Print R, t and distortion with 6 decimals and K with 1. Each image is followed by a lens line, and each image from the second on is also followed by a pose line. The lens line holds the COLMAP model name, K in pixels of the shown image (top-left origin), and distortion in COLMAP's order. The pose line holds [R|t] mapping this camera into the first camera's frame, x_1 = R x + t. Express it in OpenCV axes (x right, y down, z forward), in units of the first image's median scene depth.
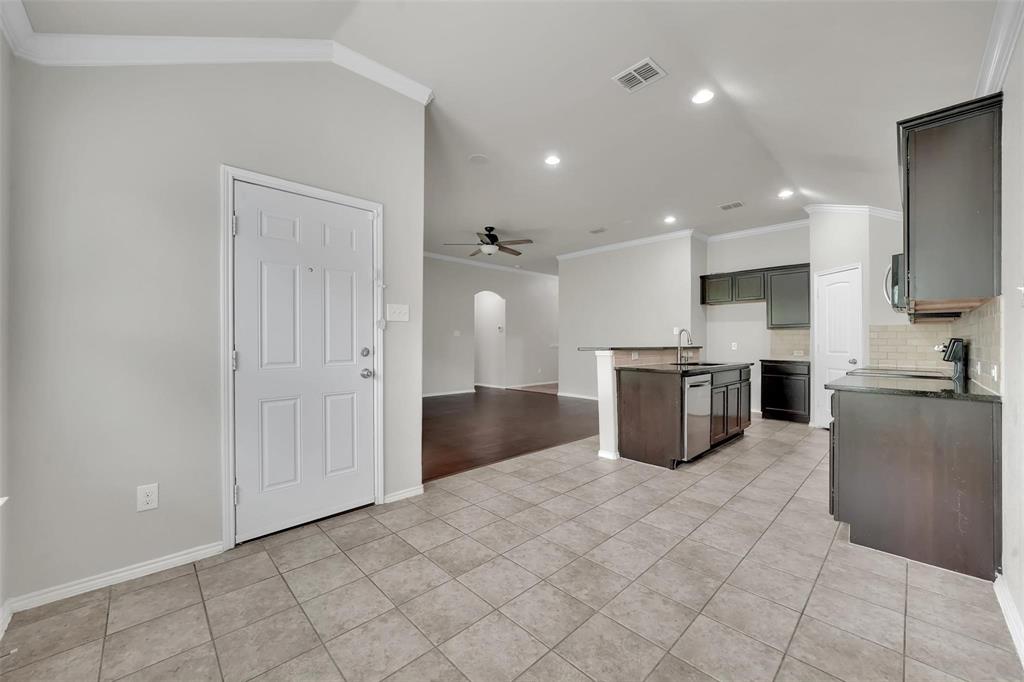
lens RADIAL K [[417.8, 0, 499.0], [0, 417.8, 338.7], [0, 0, 1]] dist [0.022054, 0.000008]
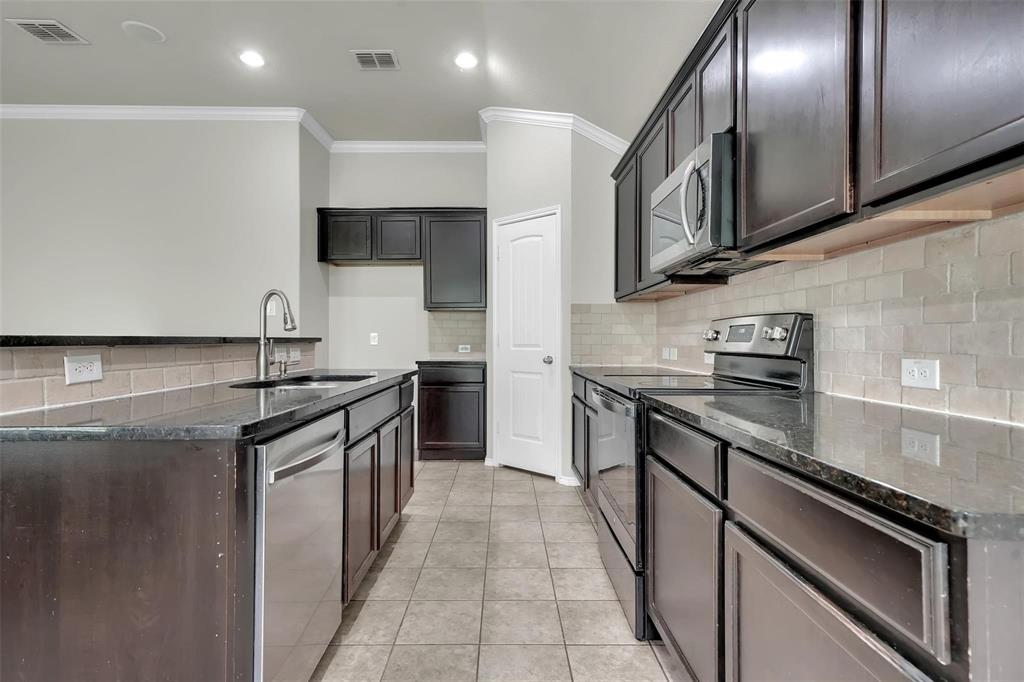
lens RADIAL K [[417.8, 0, 499.0], [0, 417.8, 338.7], [0, 0, 1]] dist [0.022054, 0.000008]
pose [[0.657563, 0.002108, 0.753397, 0.276777], [-0.003745, 0.999993, 0.000470, 0.019119], [-0.753390, -0.003130, 0.657566, 0.573030]]
